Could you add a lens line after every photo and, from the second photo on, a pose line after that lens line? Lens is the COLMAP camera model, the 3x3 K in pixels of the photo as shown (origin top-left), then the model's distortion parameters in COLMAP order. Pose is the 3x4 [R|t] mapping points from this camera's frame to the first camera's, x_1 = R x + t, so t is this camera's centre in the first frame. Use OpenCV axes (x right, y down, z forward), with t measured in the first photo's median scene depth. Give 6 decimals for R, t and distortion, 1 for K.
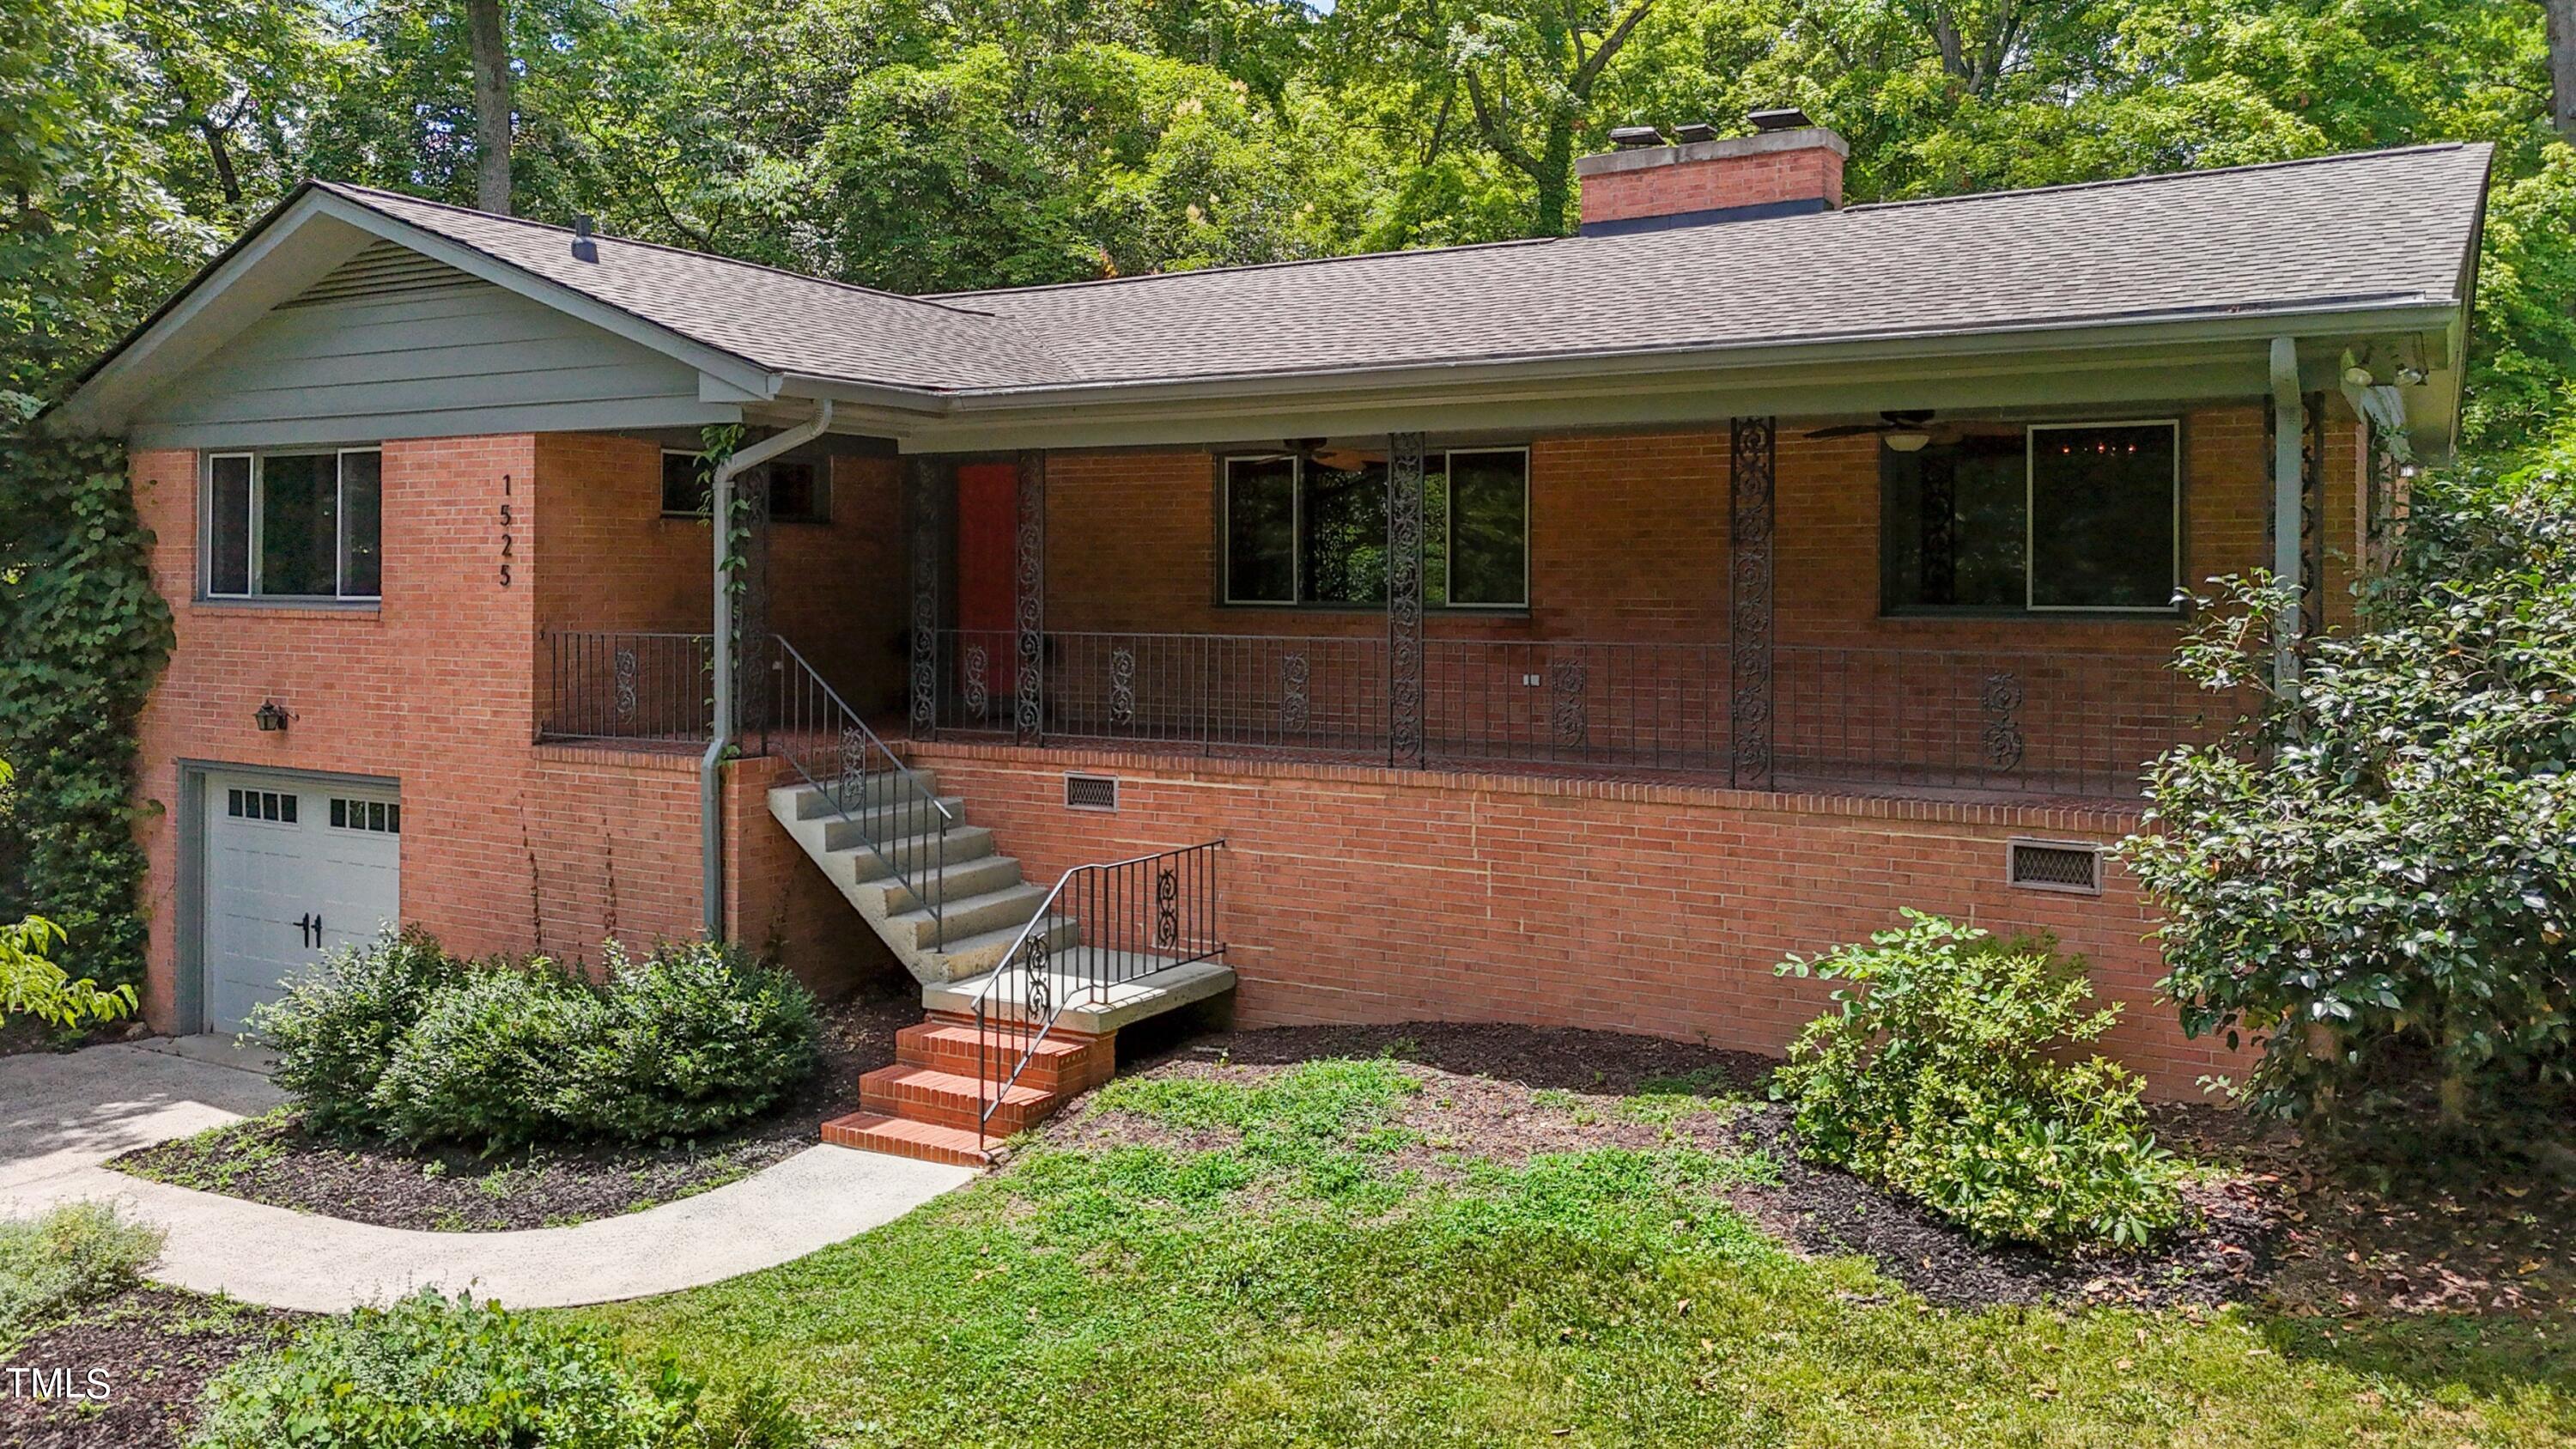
lens RADIAL K [[1907.1, 0, 1289.0], [0, 1907.1, 559.8], [0, 0, 1]] dist [0.002657, 0.000515]
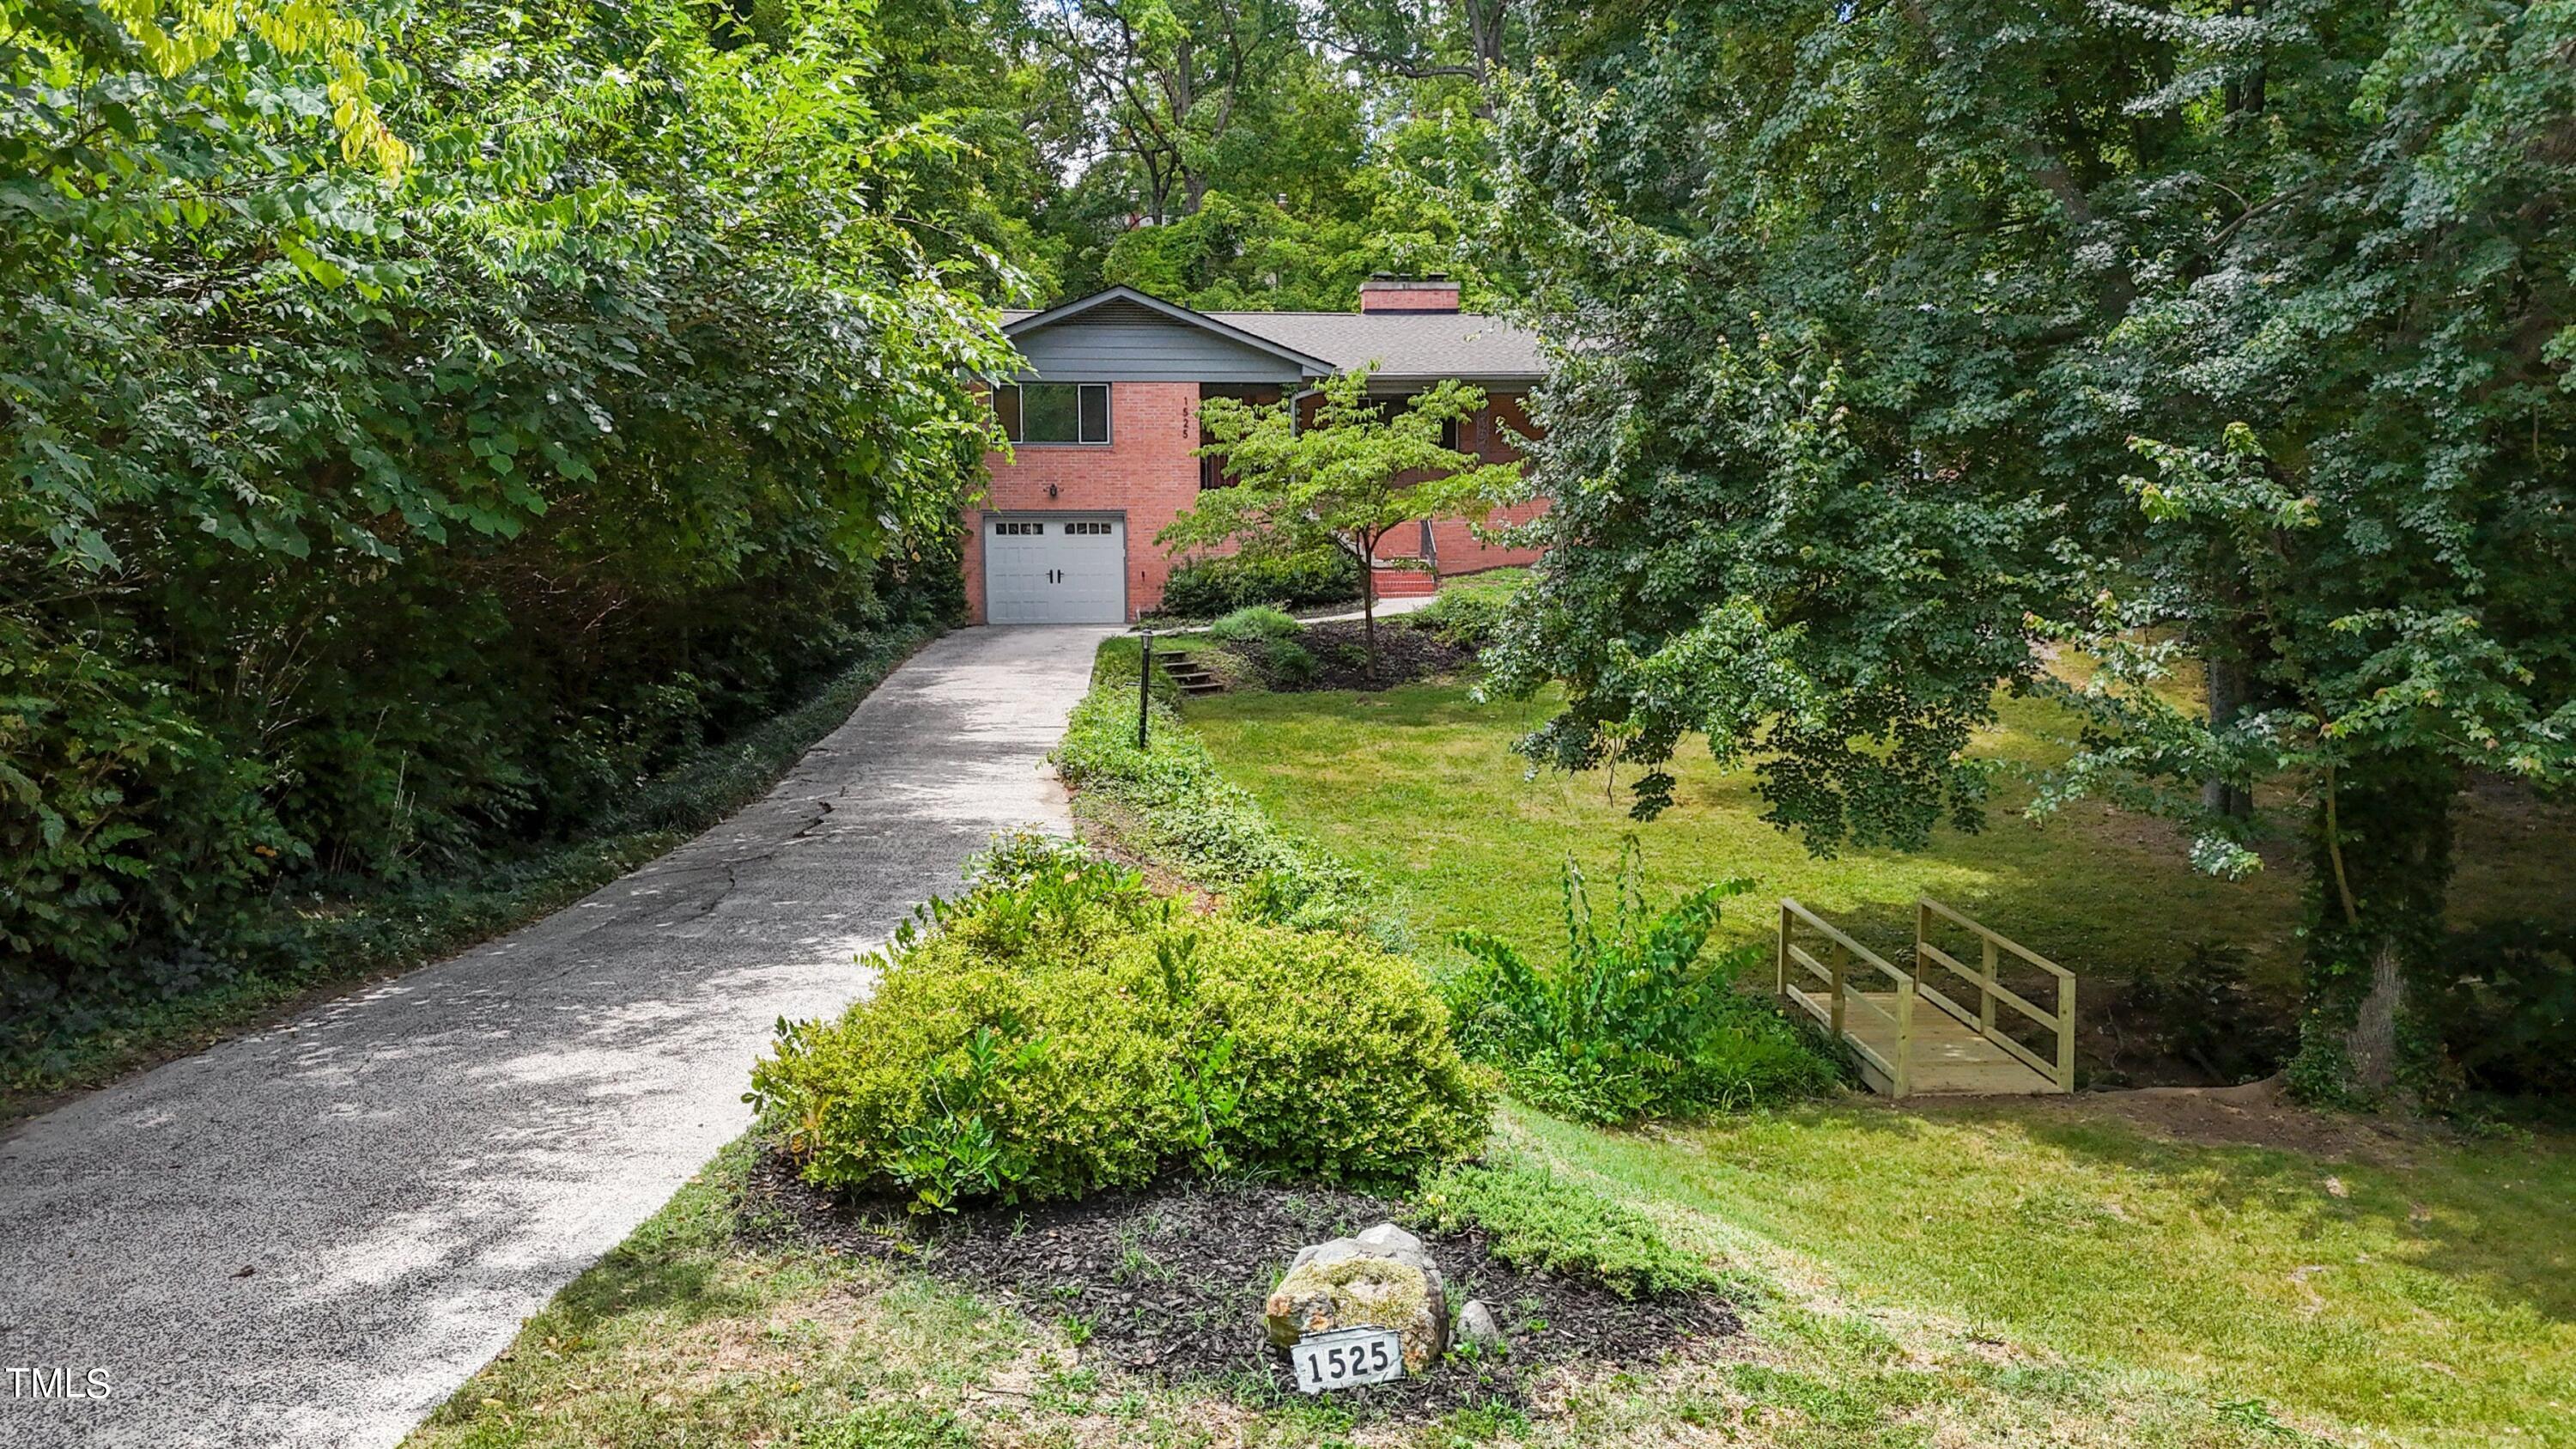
lens RADIAL K [[1859.5, 0, 1288.0], [0, 1859.5, 724.5], [0, 0, 1]] dist [0.011474, -0.001286]
pose [[0.810491, -0.071029, 0.581429, -1.731581], [0.008061, 0.993879, 0.110179, 0.120971], [-0.585696, -0.084612, 0.806102, -1.206882]]
